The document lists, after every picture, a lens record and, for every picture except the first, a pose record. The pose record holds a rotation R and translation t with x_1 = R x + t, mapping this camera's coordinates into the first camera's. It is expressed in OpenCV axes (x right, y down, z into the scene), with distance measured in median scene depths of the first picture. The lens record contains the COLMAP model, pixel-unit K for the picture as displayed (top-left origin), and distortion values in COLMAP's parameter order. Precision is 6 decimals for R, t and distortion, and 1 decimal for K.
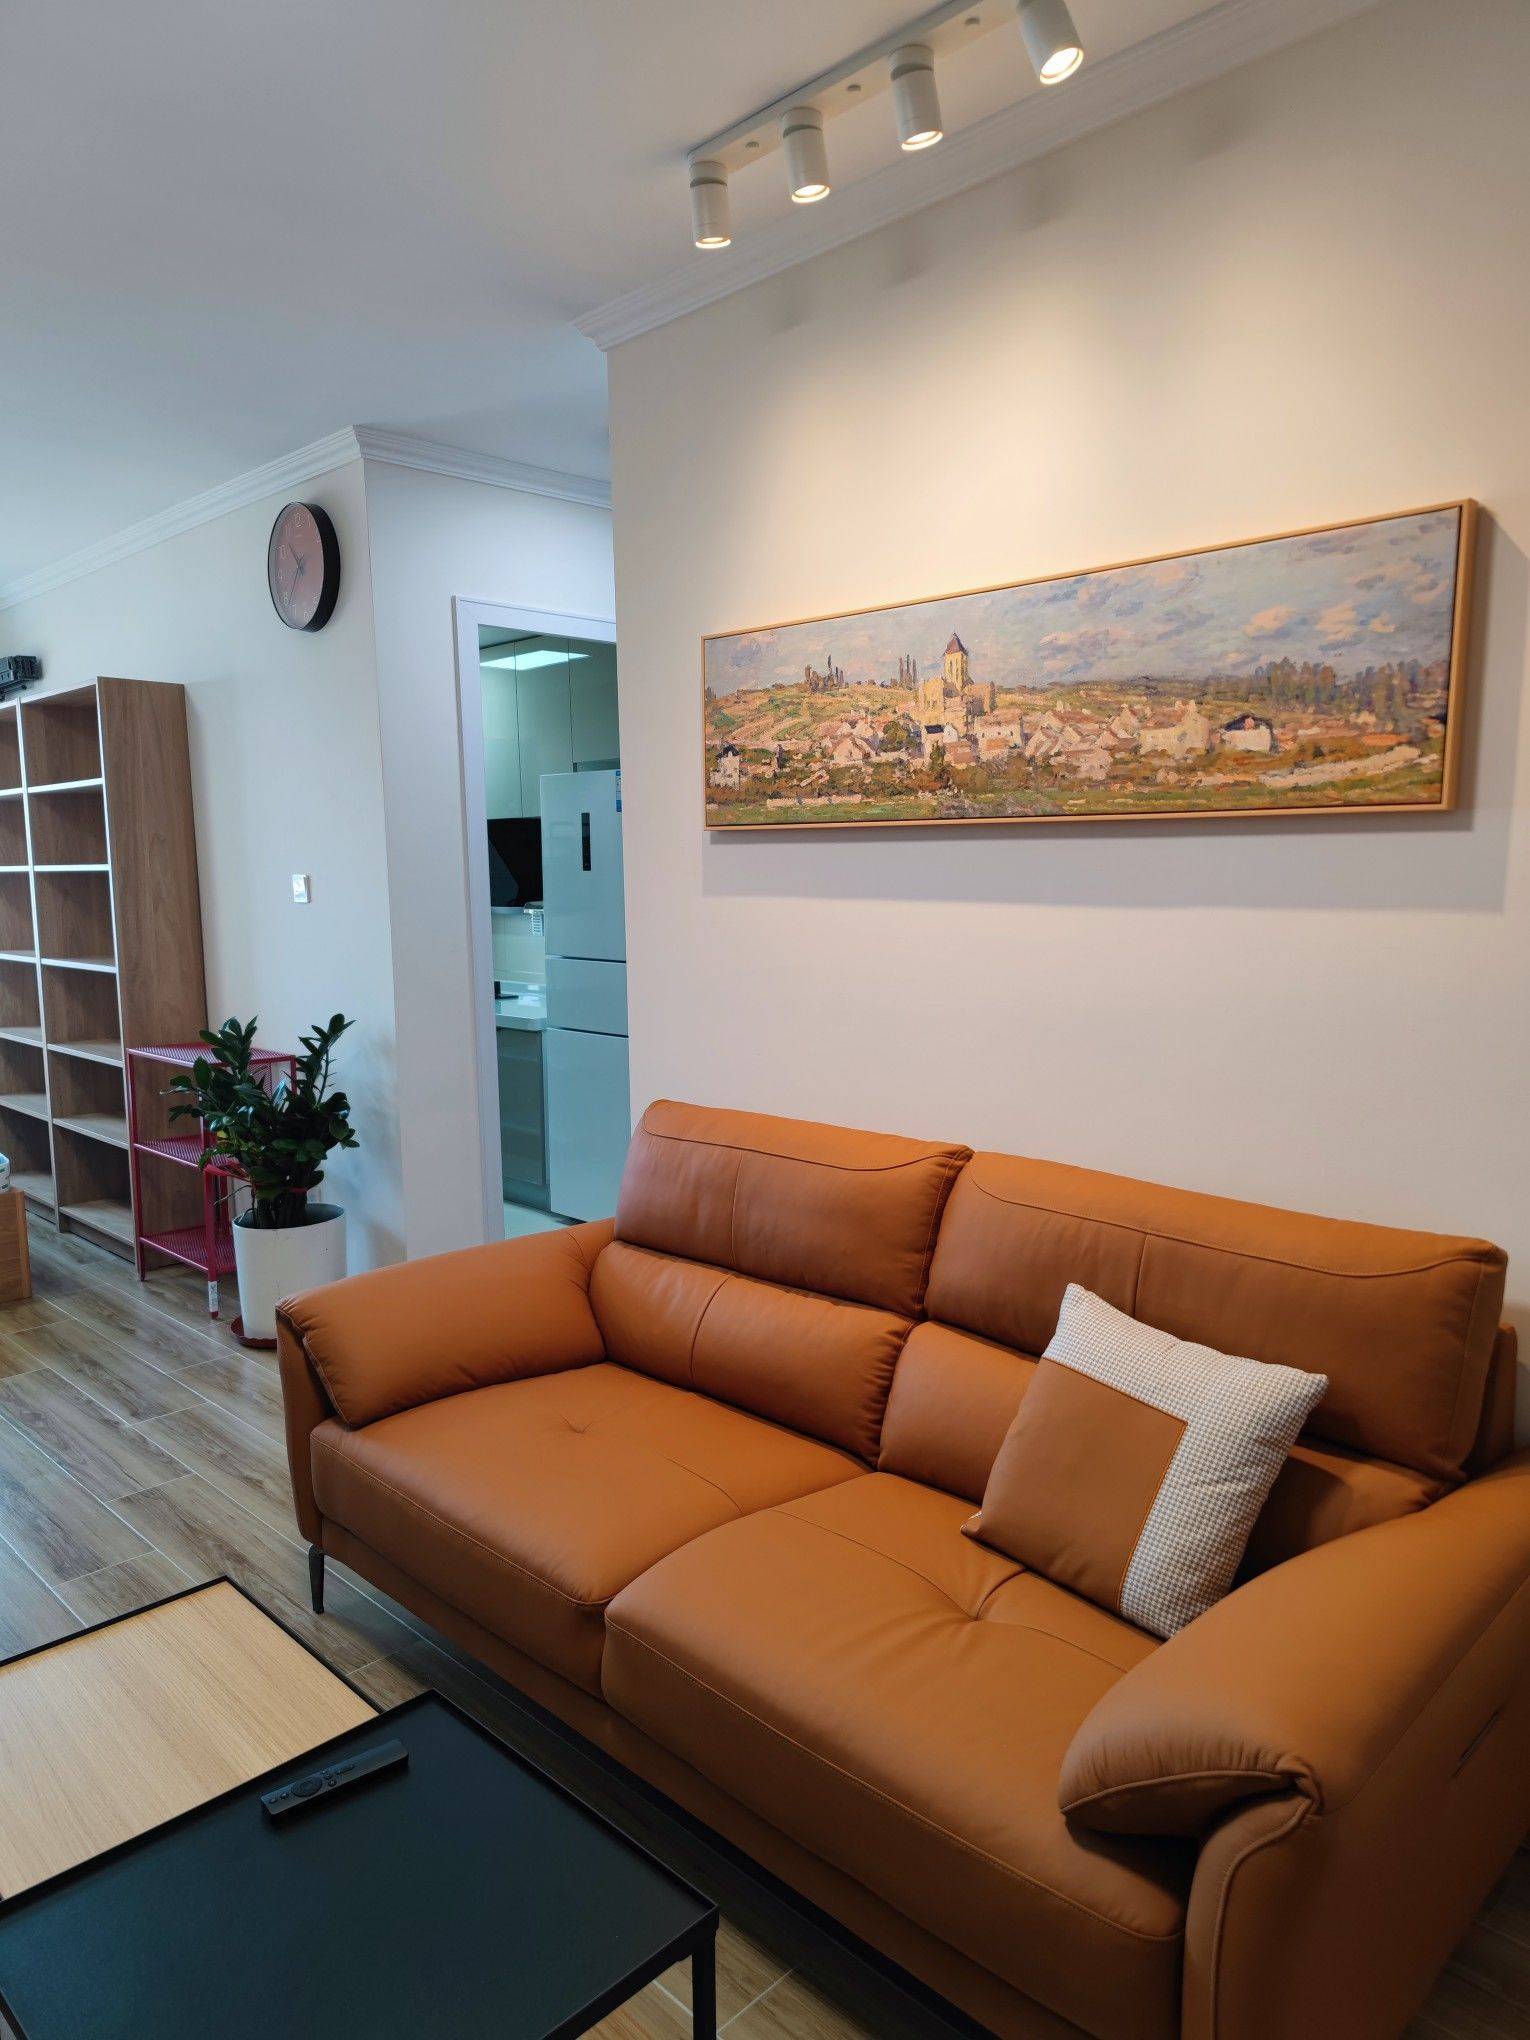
lens RADIAL K [[1367.5, 0, 785.1], [0, 1367.5, 1037.4], [0, 0, 1]] dist [0.075744, -0.064466]
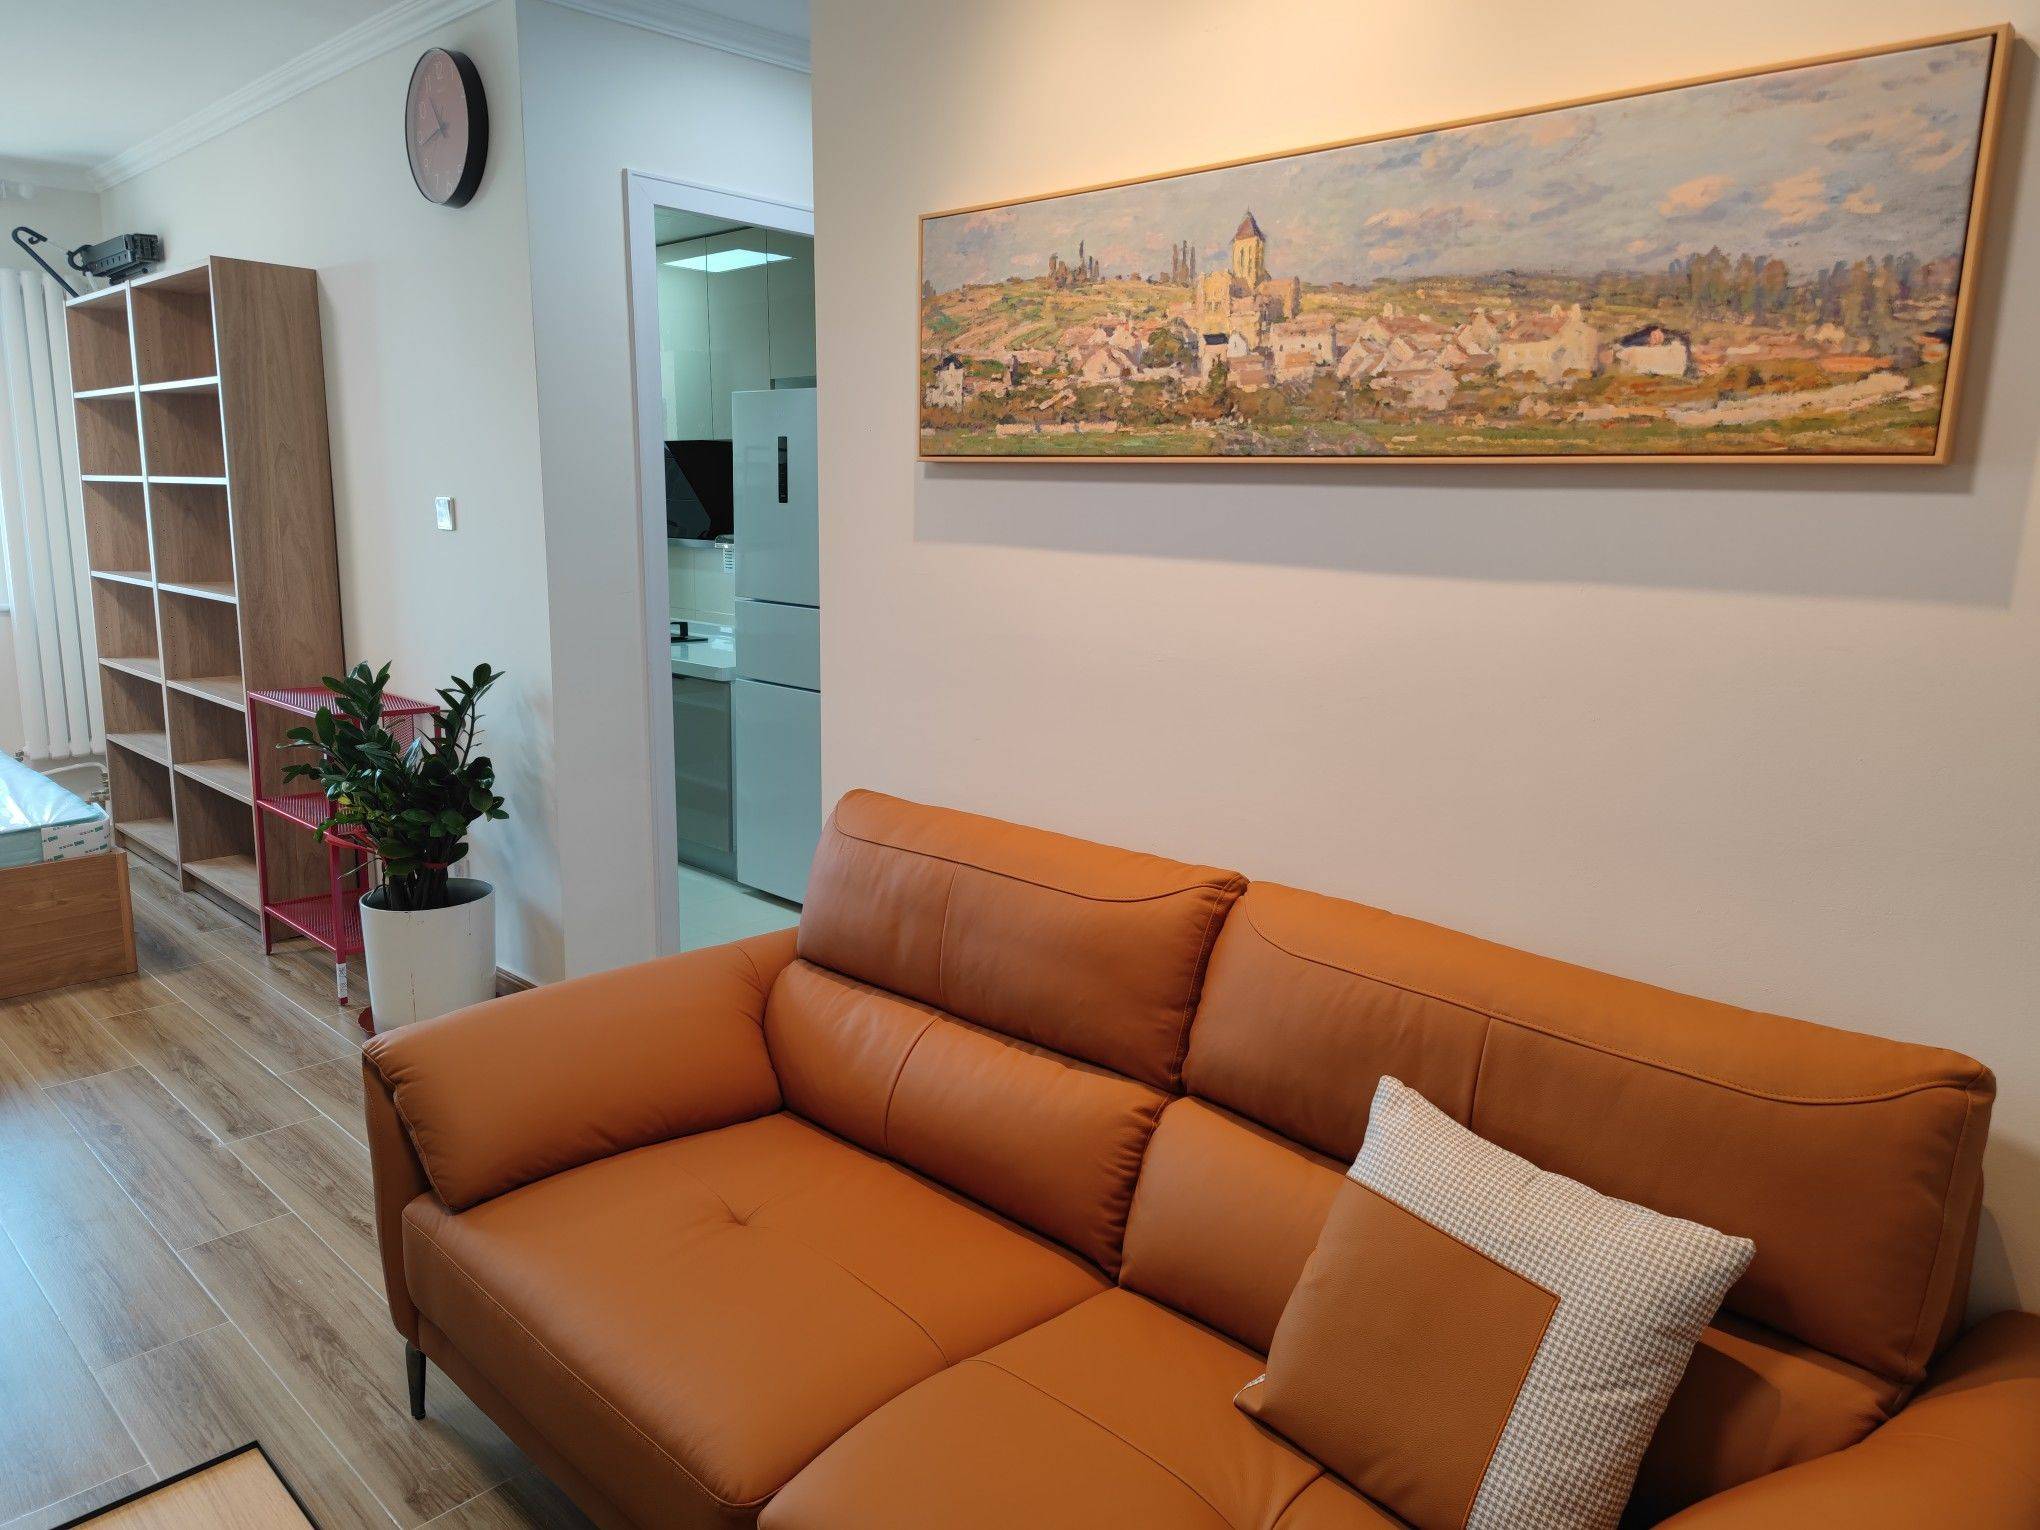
lens RADIAL K [[1367.5, 0, 1029.7], [0, 1367.5, 746.1], [0, 0, 1]] dist [0.075744, -0.064466]
pose [[0.999297, 0.025990, 0.027020, -0.011732], [-0.027387, 0.998236, 0.052684, -0.031230], [-0.025603, -0.053387, 0.998246, 0.205203]]
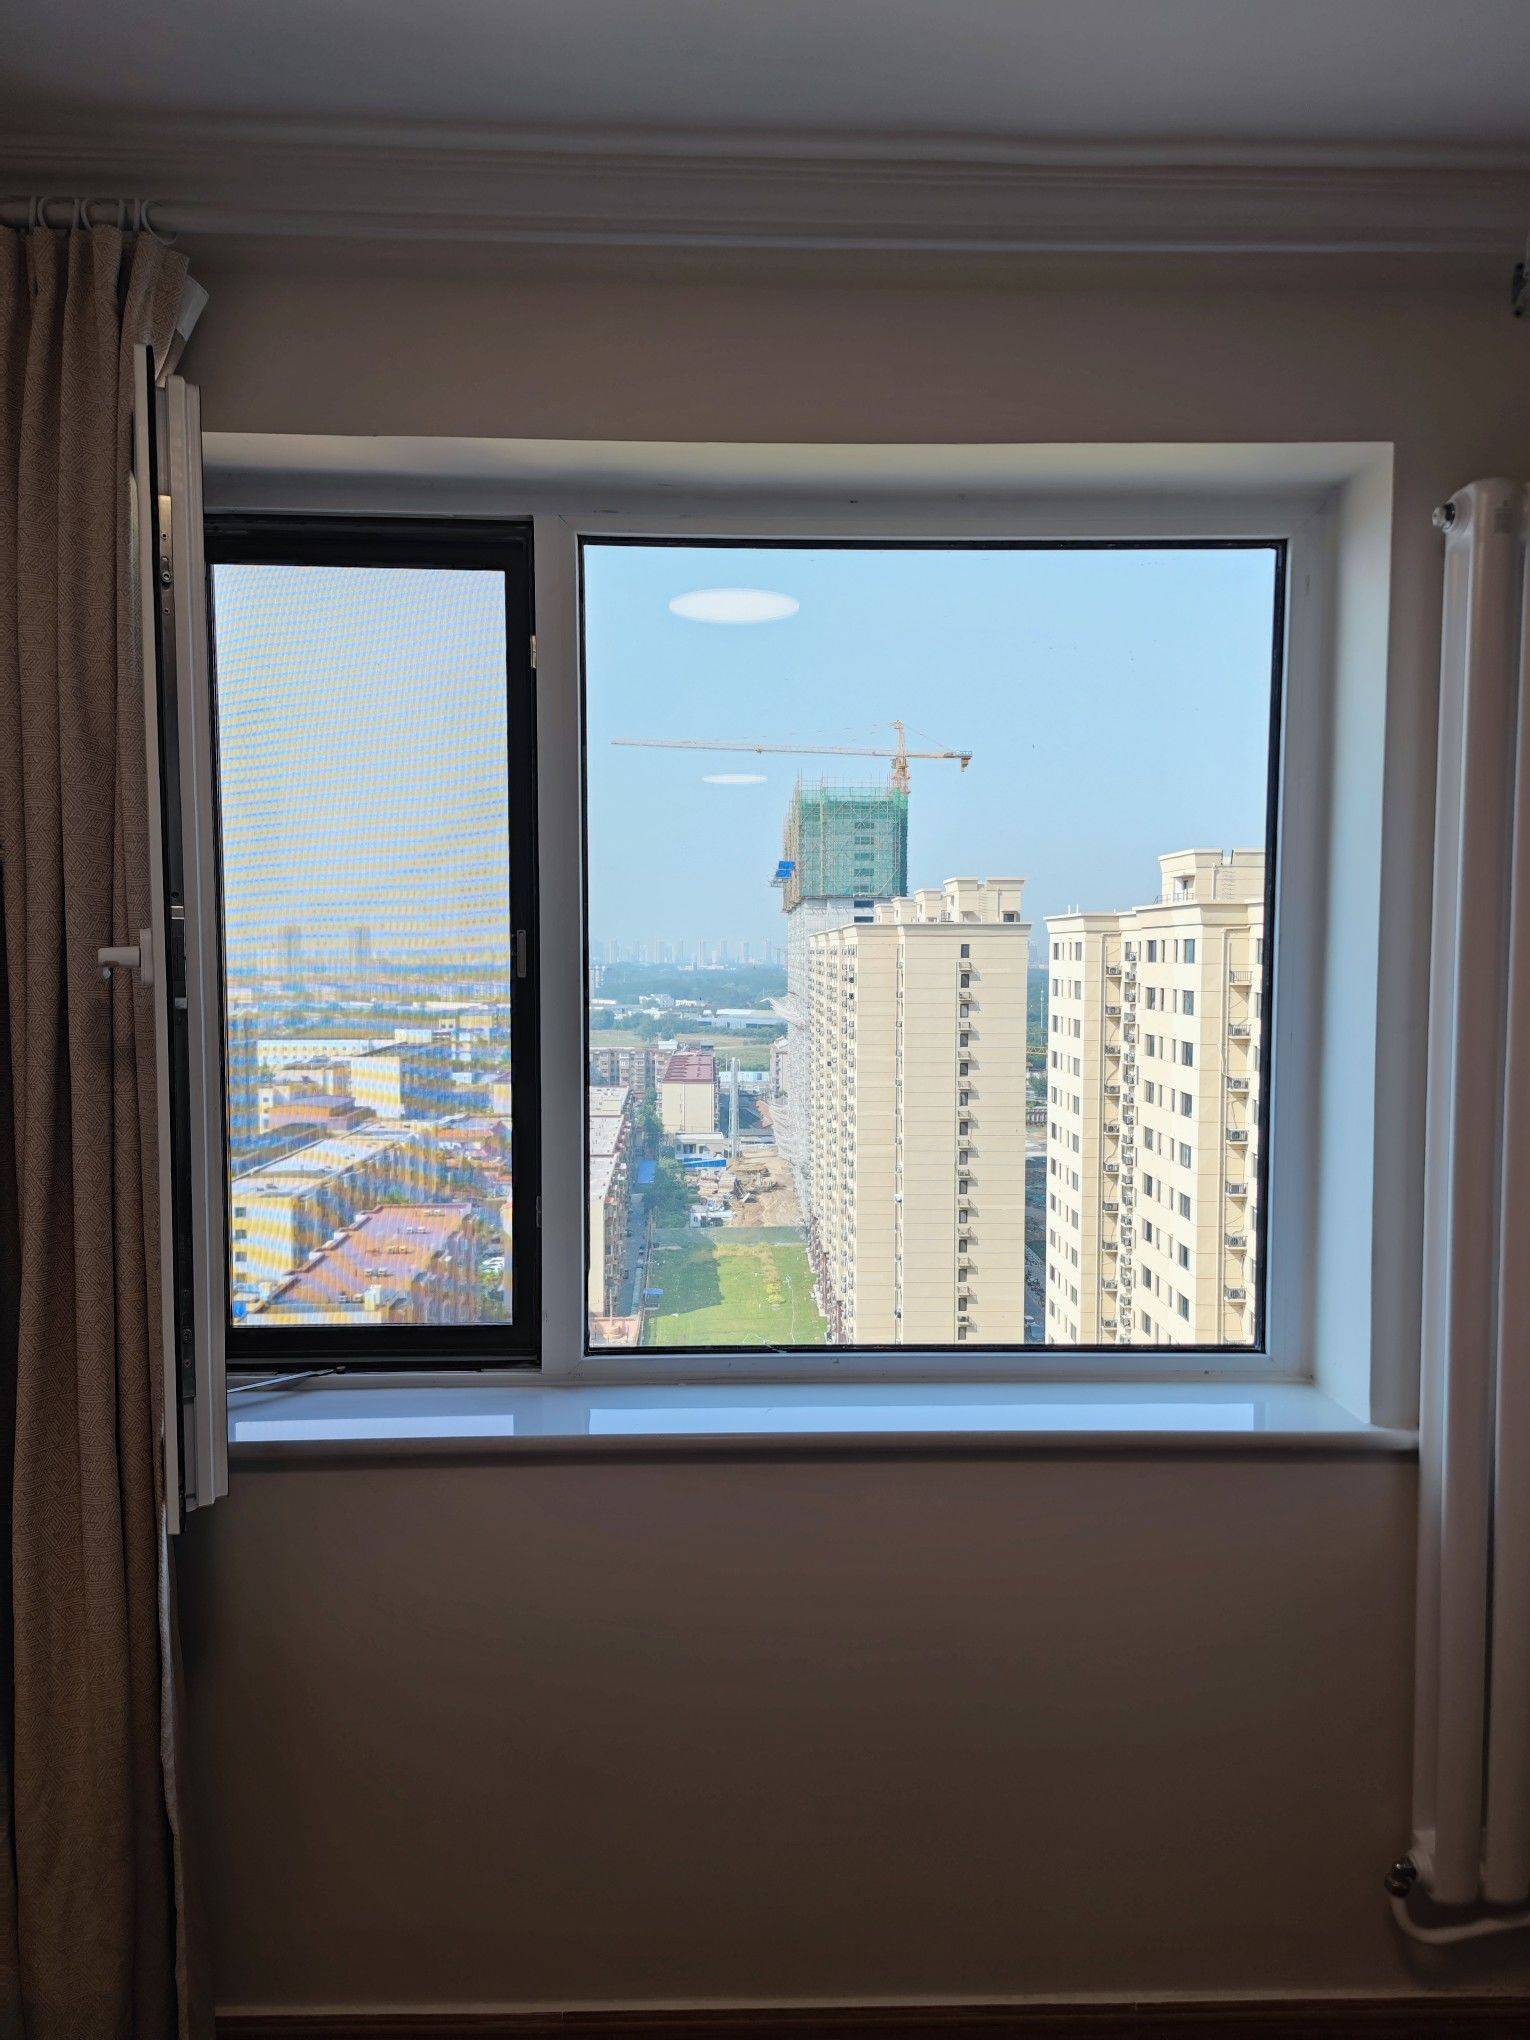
lens RADIAL K [[1367.5, 0, 804.7], [0, 1367.5, 1024.0], [0, 0, 1]] dist [0.075744, -0.064466]
pose [[0.737971, 0.049424, -0.673020, -1.258524], [-0.094783, 0.995020, -0.030859, -0.255980], [0.668143, 0.086564, 0.738980, 1.587428]]
